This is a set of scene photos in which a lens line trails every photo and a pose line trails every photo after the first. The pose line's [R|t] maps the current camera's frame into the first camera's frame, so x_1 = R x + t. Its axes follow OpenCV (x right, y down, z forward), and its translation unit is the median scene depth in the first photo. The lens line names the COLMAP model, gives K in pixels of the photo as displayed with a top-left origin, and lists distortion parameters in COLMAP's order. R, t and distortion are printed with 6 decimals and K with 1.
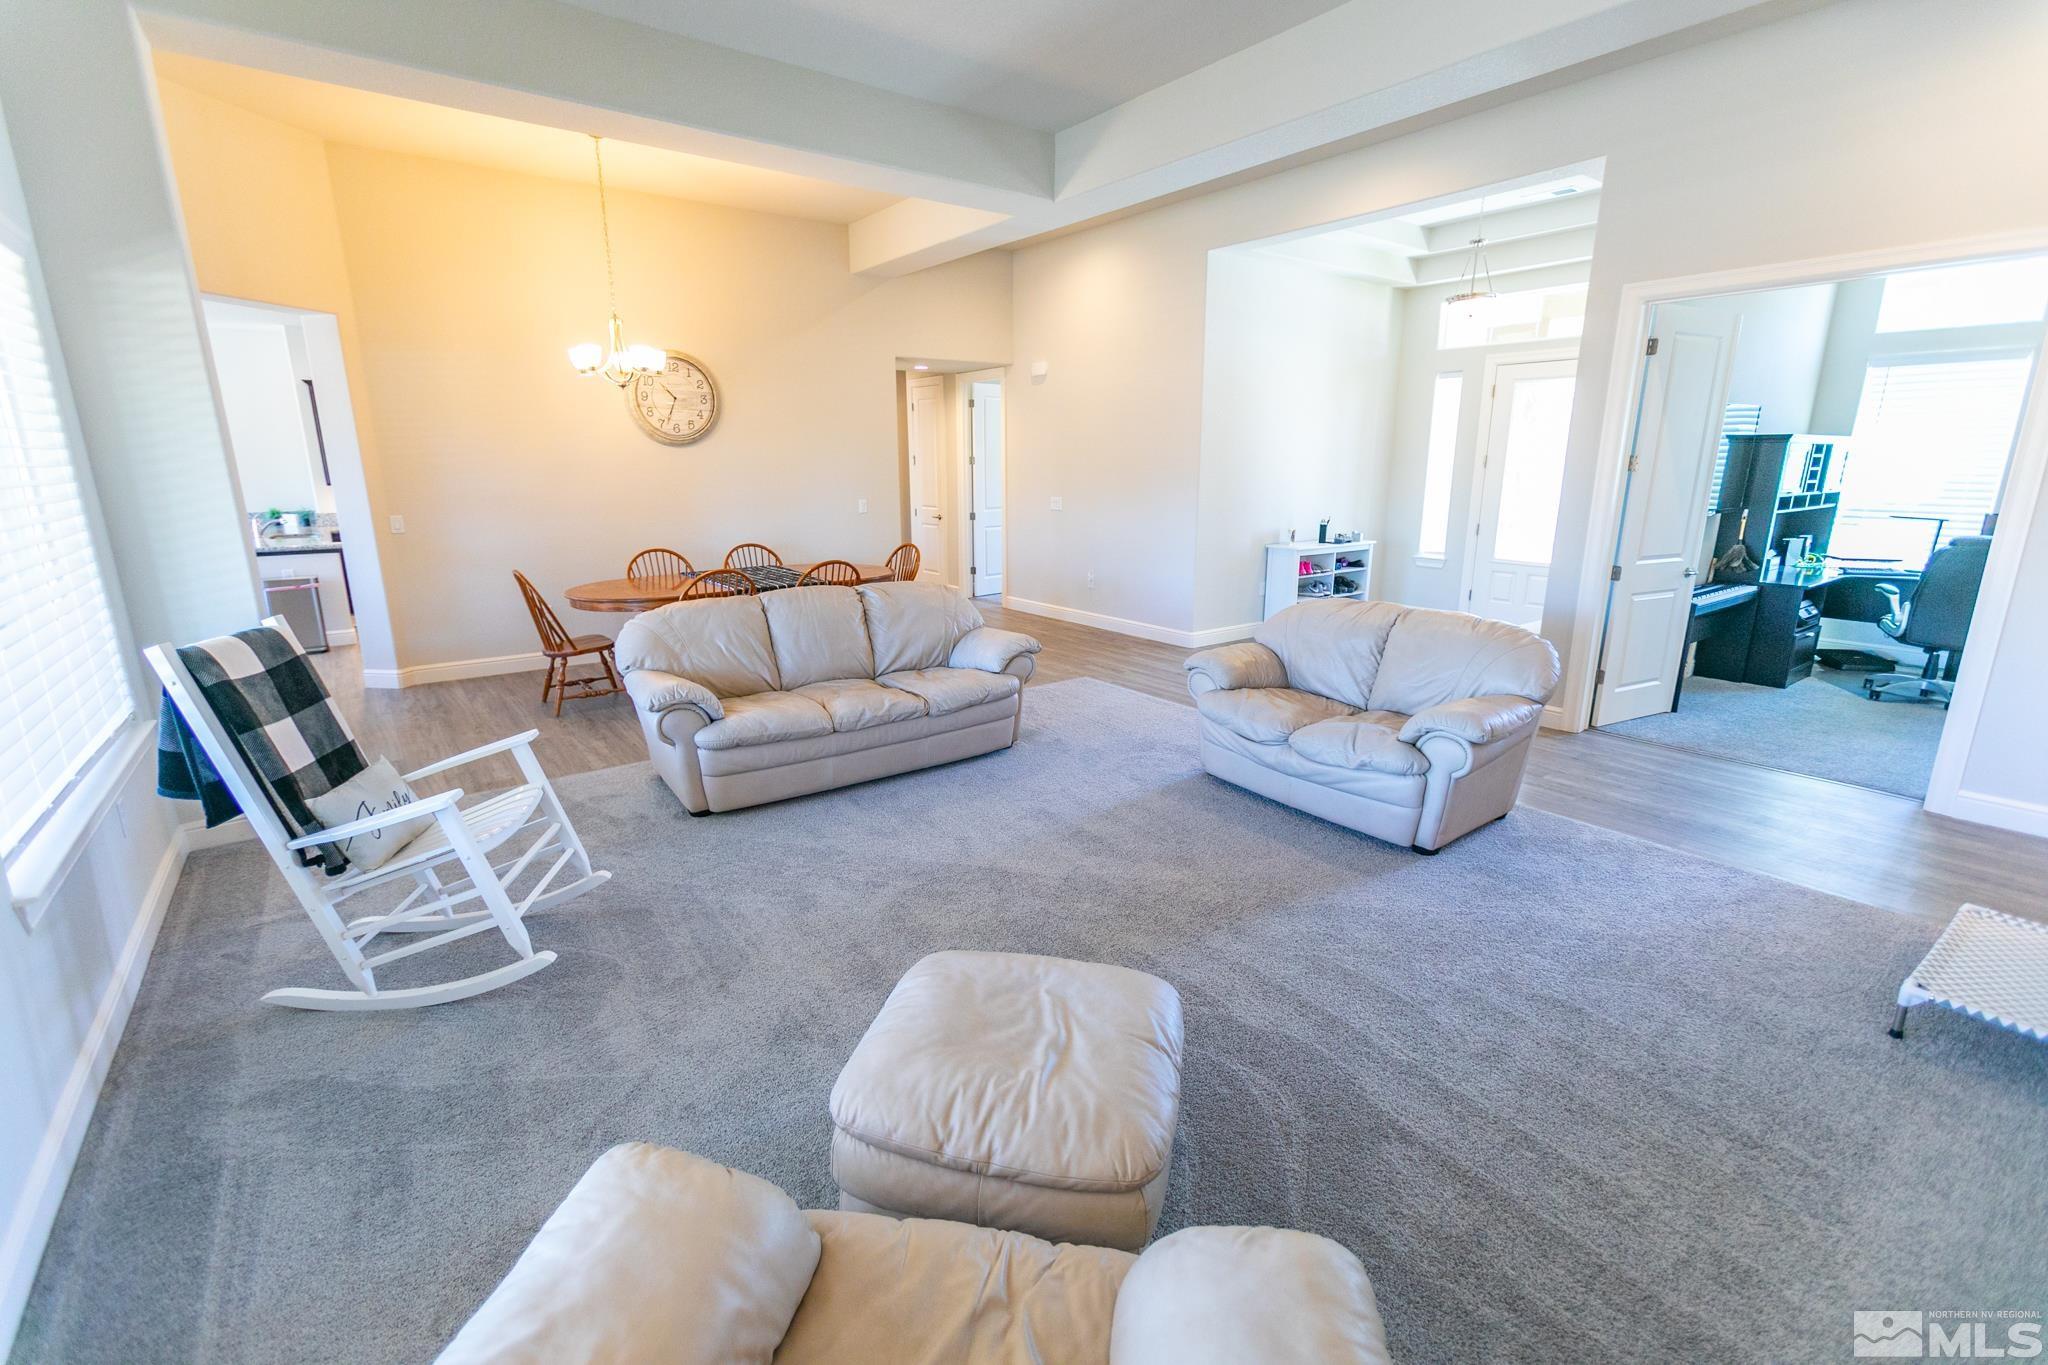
lens RADIAL K [[904.5, 0, 1022.5], [0, 904.5, 673.3], [0, 0, 1]] dist [0.002820, 0.000807]
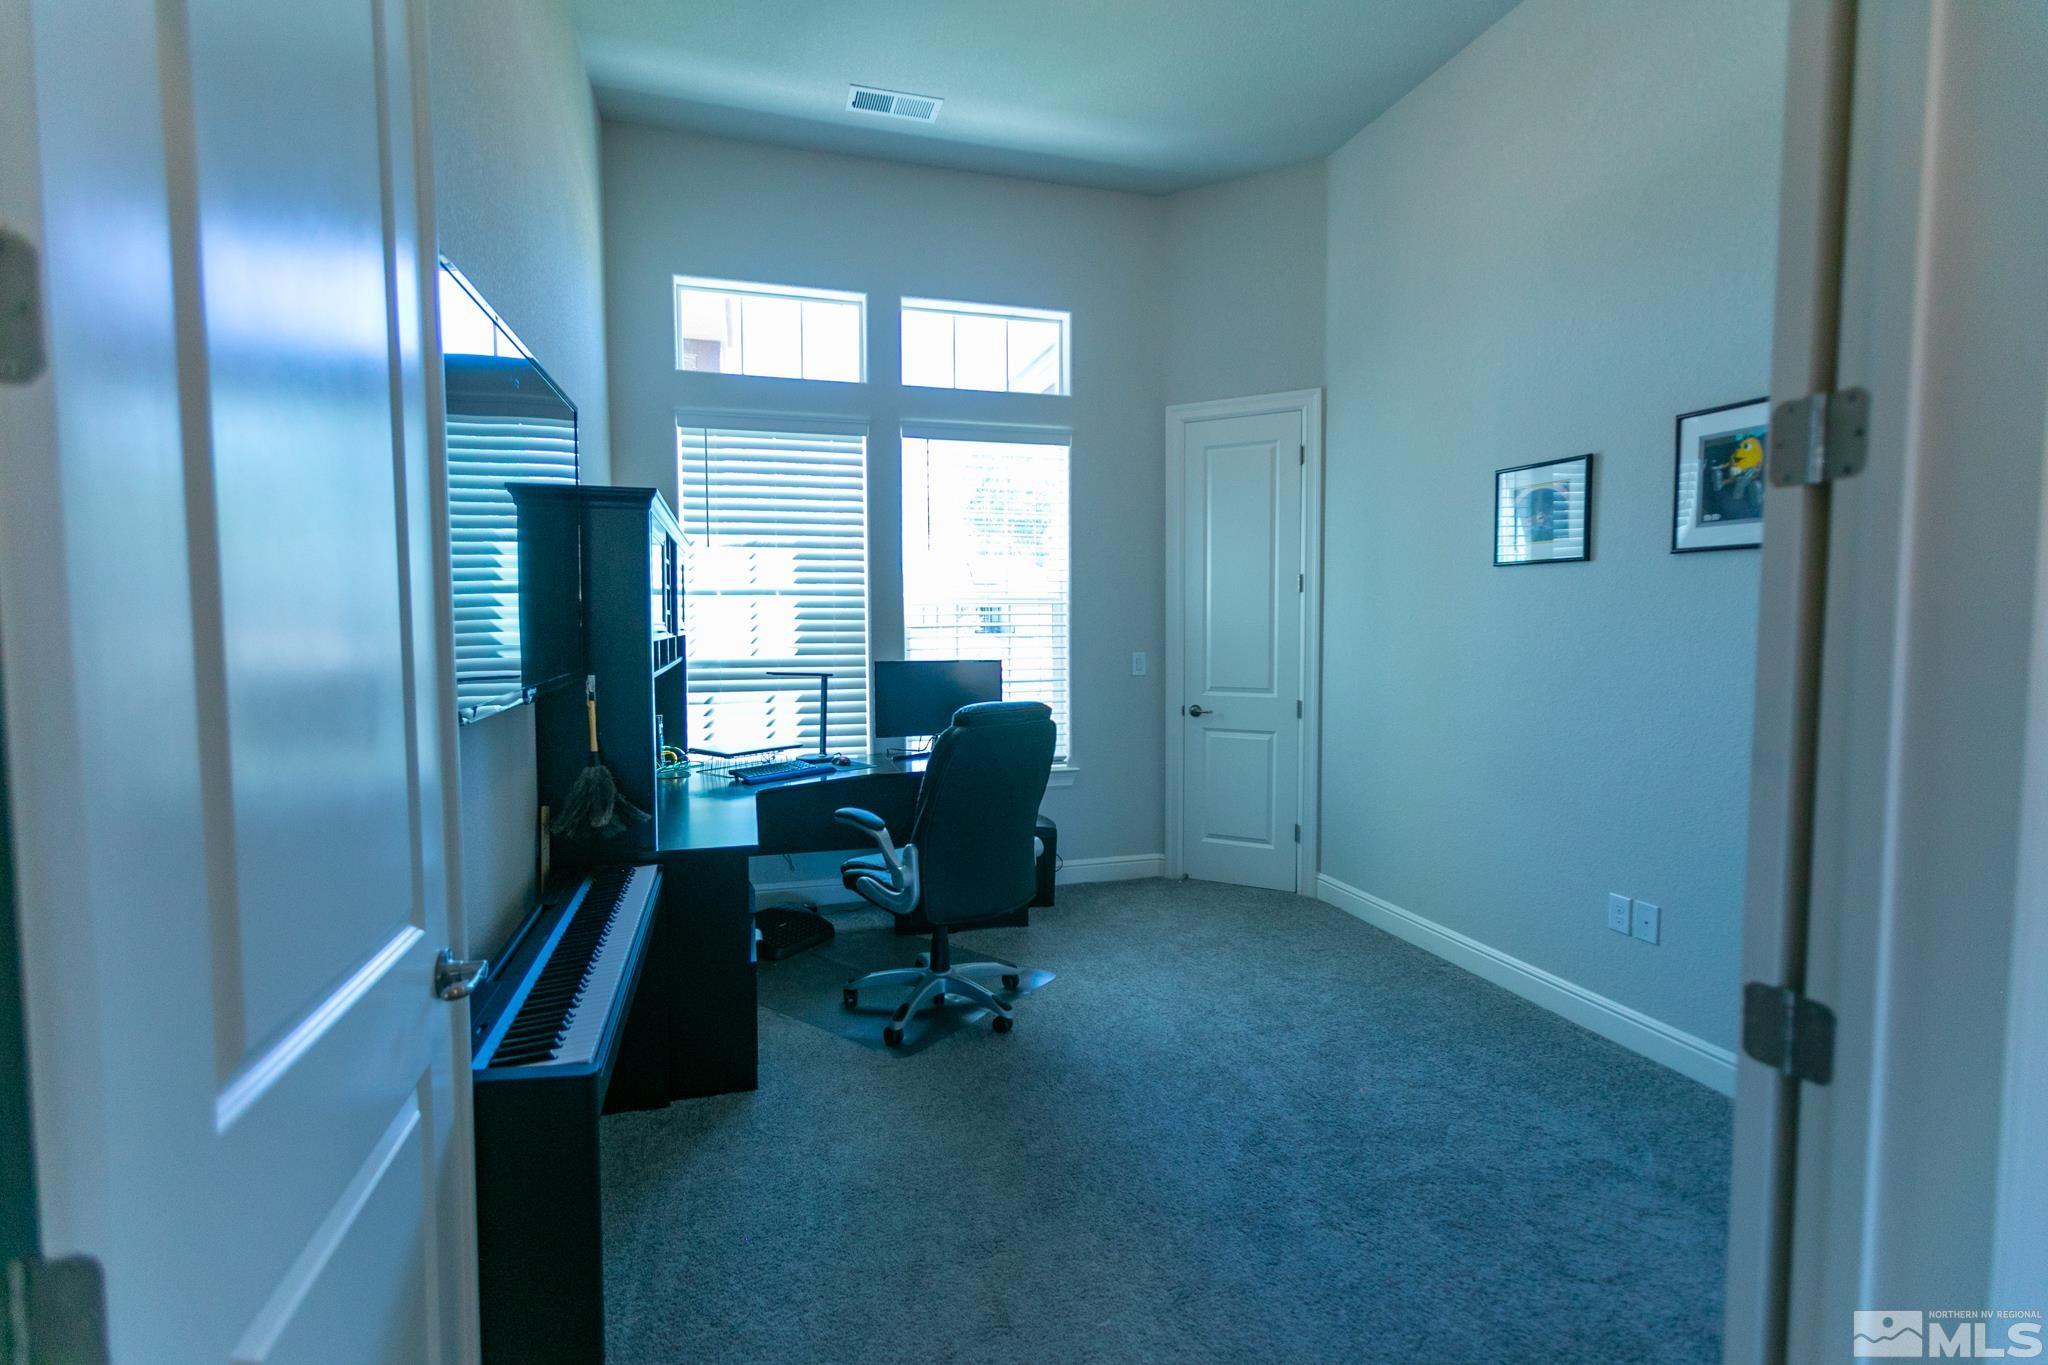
lens RADIAL K [[951.6, 0, 1030.4], [0, 951.6, 667.3], [0, 0, 1]] dist [-0.002563, 0.000103]
pose [[0.339132, -0.044409, 0.939690, 0.381752], [0.216925, 0.975658, -0.032179, -0.103700], [-0.915387, 0.214756, 0.340510, 0.548487]]
